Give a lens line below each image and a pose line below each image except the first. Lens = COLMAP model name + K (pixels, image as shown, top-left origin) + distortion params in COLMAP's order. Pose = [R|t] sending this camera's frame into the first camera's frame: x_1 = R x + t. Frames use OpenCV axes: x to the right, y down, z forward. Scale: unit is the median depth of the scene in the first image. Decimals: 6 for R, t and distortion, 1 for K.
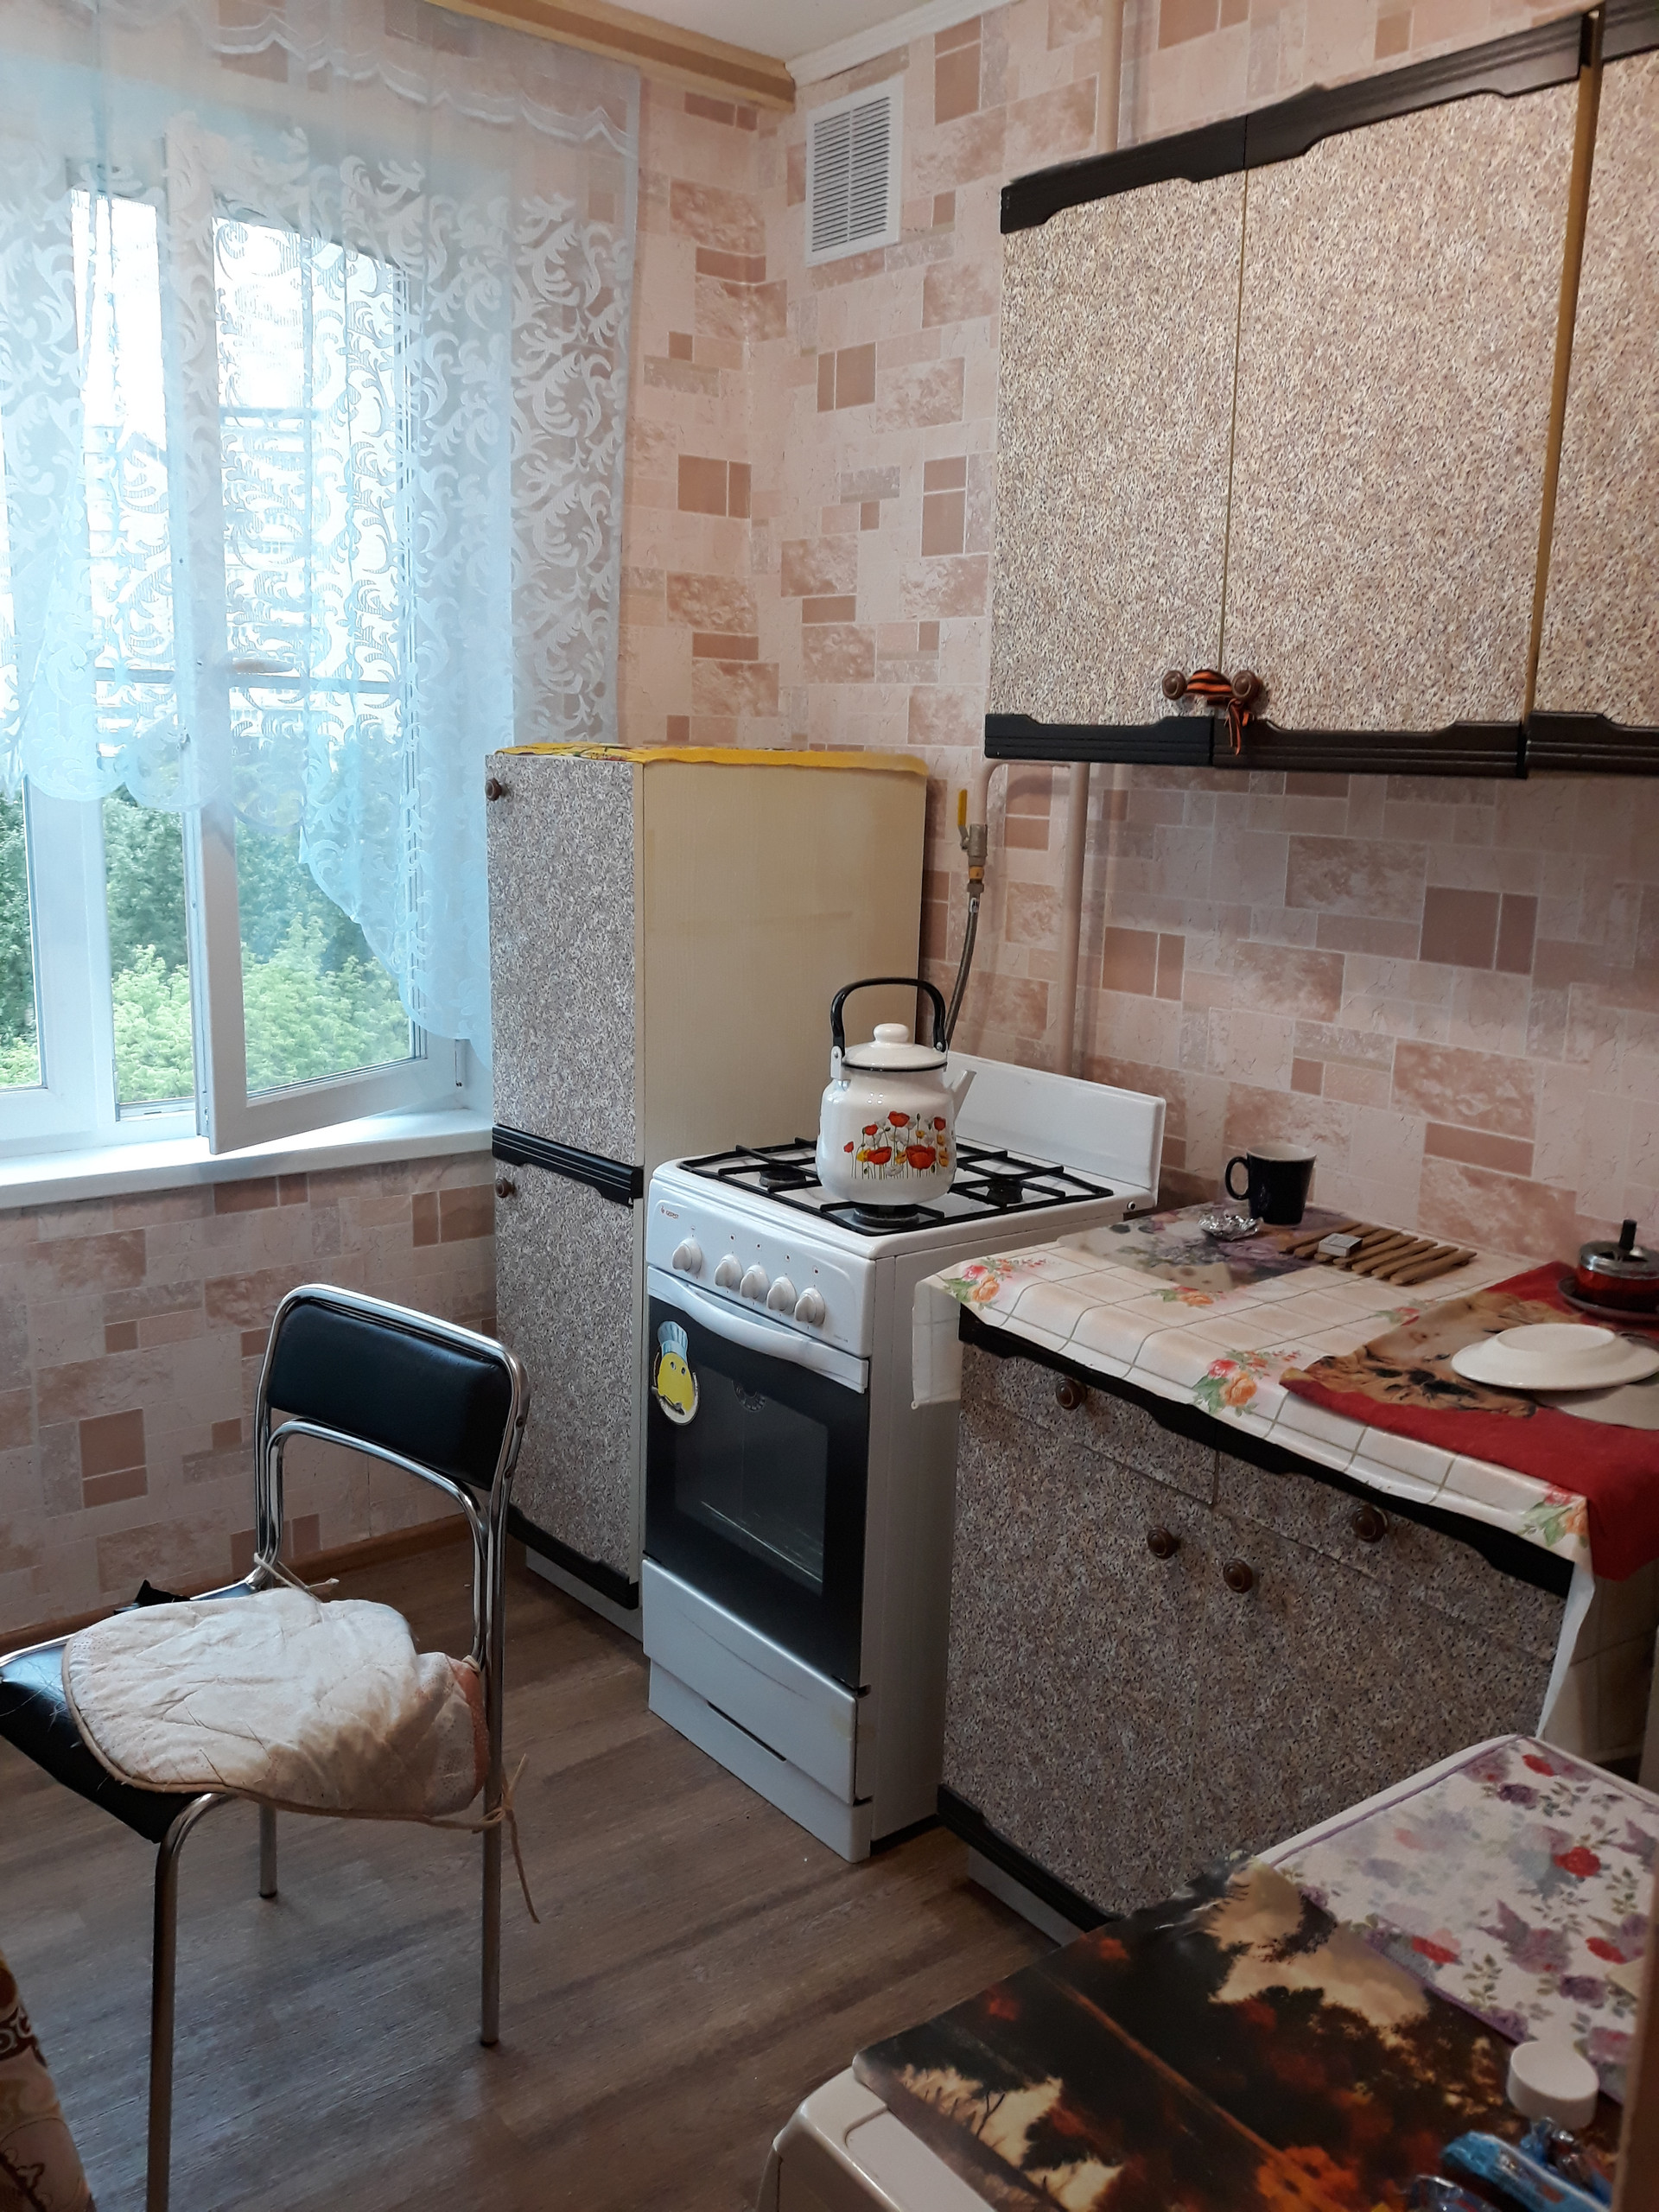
lens RADIAL K [[1861.5, 0, 844.6], [0, 1861.5, 1110.1], [0, 0, 1]] dist [-0.001797, -0.005647]
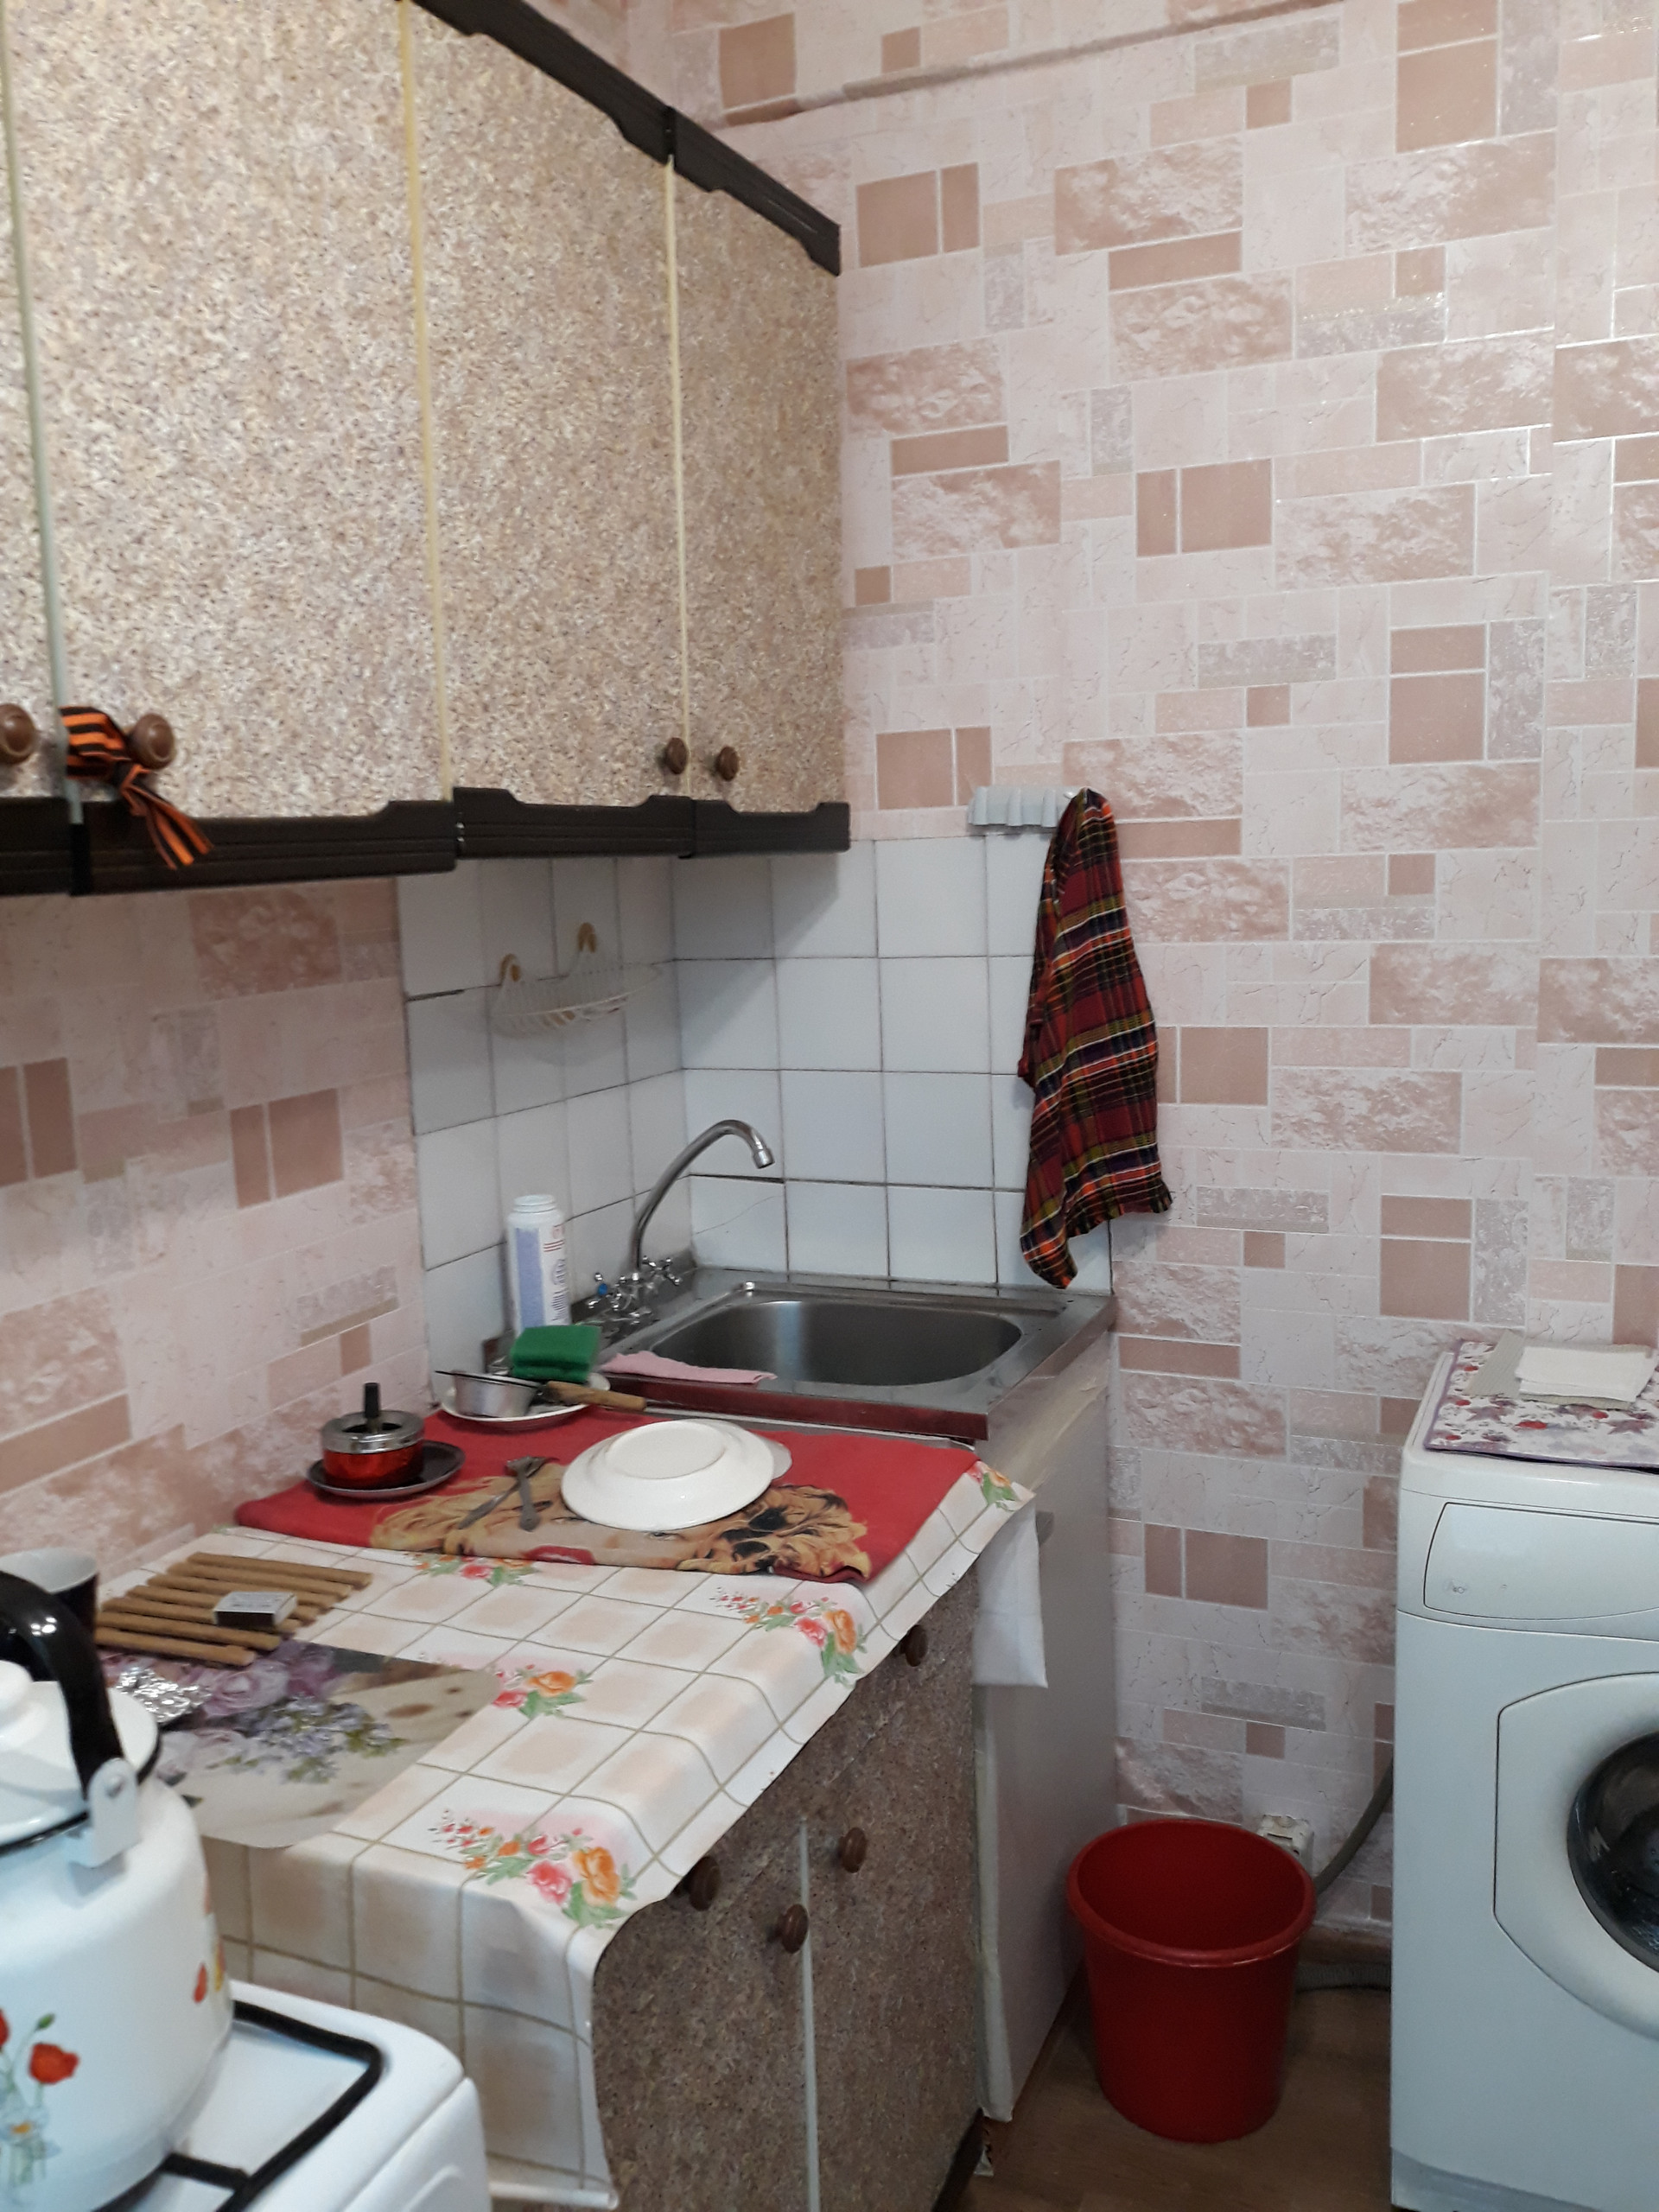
lens RADIAL K [[1861.5, 0, 836.9], [0, 1861.5, 1110.0], [0, 0, 1]] dist [-0.001797, -0.005647]
pose [[-0.484279, -0.148523, 0.862215, -0.398146], [0.186605, 0.945276, 0.267641, -0.248244], [-0.854782, 0.290507, -0.430062, 1.158698]]
